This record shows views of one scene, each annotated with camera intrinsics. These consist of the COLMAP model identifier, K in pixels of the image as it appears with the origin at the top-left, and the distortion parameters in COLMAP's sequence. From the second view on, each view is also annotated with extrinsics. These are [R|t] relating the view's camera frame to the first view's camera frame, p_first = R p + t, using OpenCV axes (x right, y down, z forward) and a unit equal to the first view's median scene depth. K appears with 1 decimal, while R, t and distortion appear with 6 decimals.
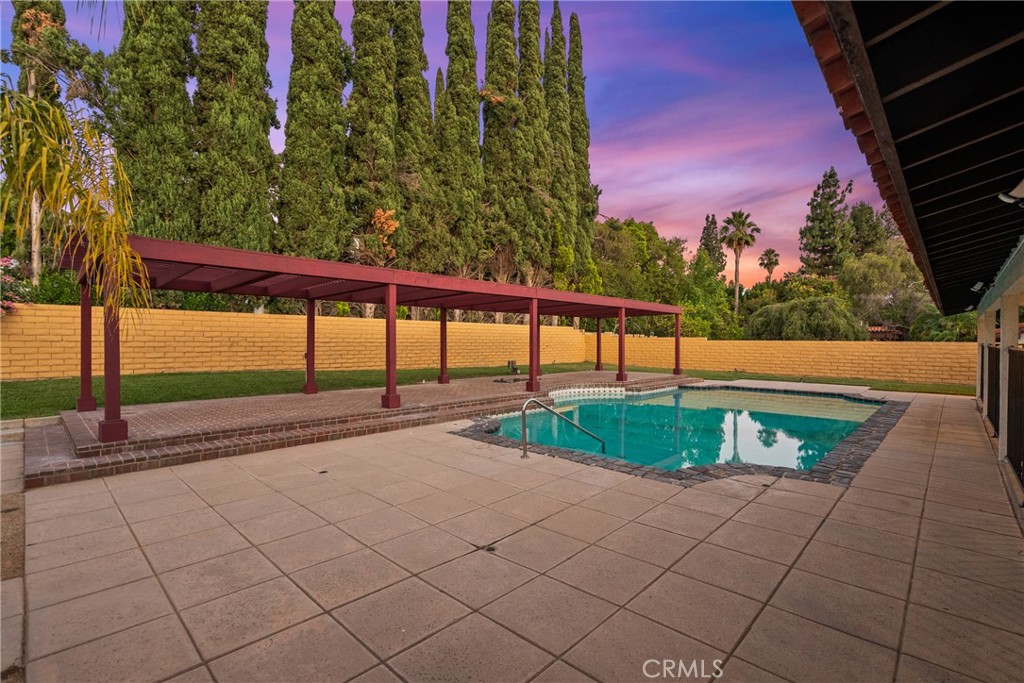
lens RADIAL K [[467.7, 0, 506.4], [0, 467.7, 342.1], [0, 0, 1]] dist [0.001852, -0.000356]
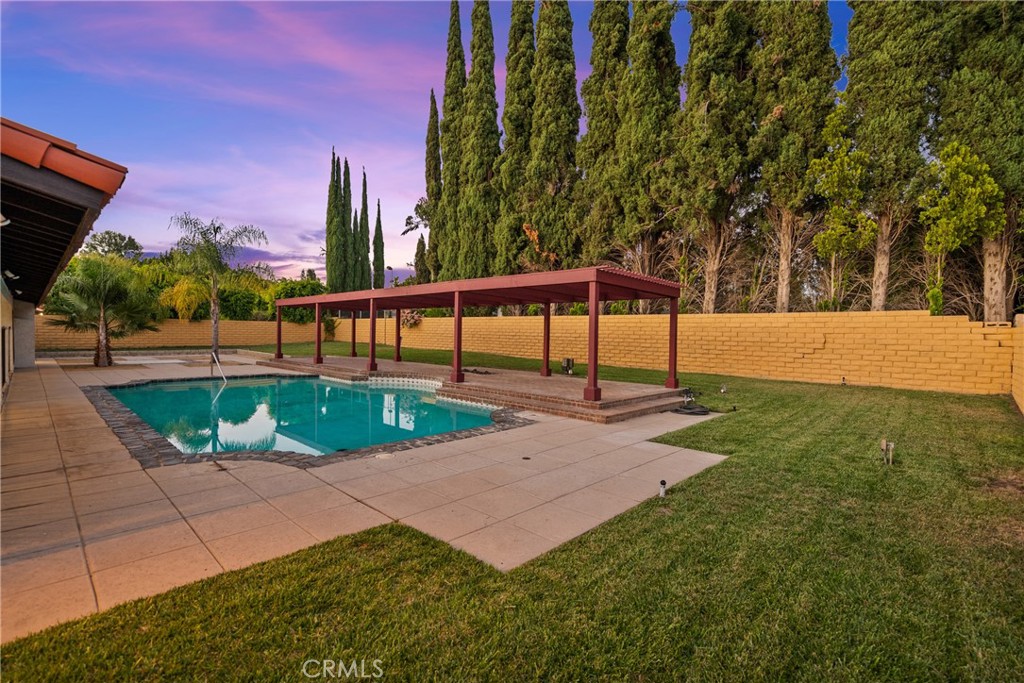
lens RADIAL K [[467.7, 0, 506.9], [0, 467.7, 341.3], [0, 0, 1]] dist [0.001852, -0.000356]
pose [[0.052481, 0.008640, -0.998585, 0.899007], [-0.023660, 0.999693, 0.007406, 0.007054], [0.998342, 0.023238, 0.052669, 0.847285]]
